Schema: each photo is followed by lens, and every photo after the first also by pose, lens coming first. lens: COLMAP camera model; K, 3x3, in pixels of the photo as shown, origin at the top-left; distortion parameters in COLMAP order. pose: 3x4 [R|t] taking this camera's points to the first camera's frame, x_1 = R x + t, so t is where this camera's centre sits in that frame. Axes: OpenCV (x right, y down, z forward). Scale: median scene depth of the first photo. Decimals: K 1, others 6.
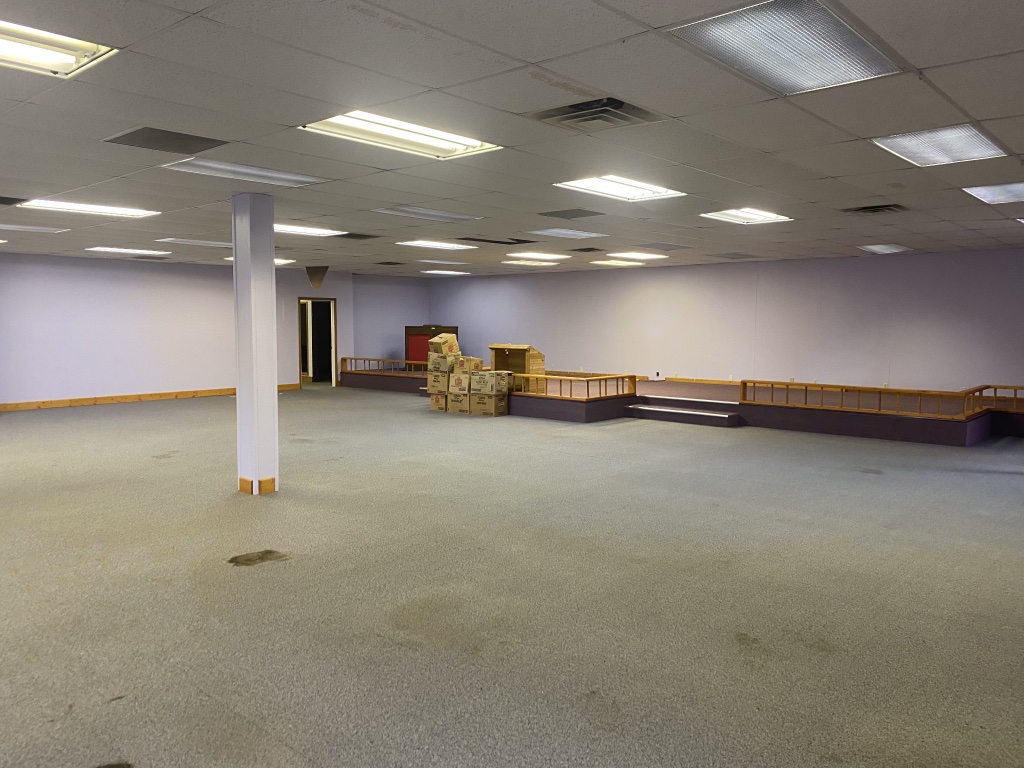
lens RADIAL K [[772.4, 0, 531.6], [0, 772.4, 381.6], [0, 0, 1]] dist [0.069339, -0.003530]
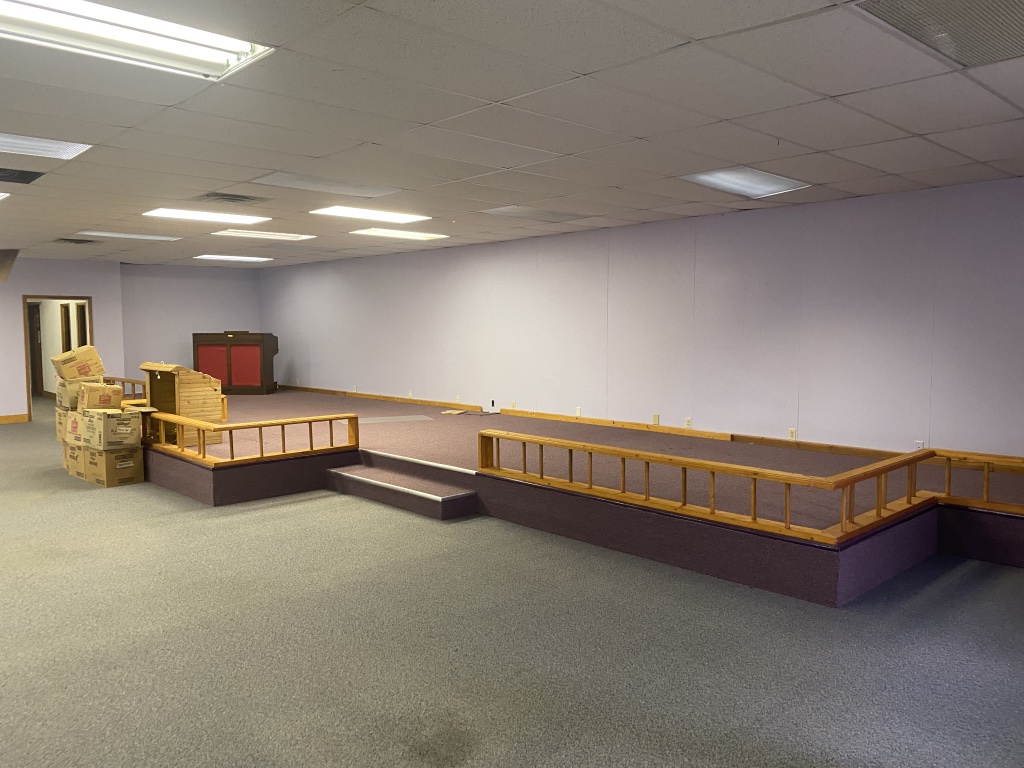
lens RADIAL K [[772.4, 0, 531.6], [0, 772.4, 381.6], [0, 0, 1]] dist [0.069339, -0.003530]
pose [[0.993081, -0.002932, -0.117396, 0.342383], [0.002384, 0.999986, -0.004809, -0.031339], [0.117409, 0.004496, 0.993073, 0.433158]]
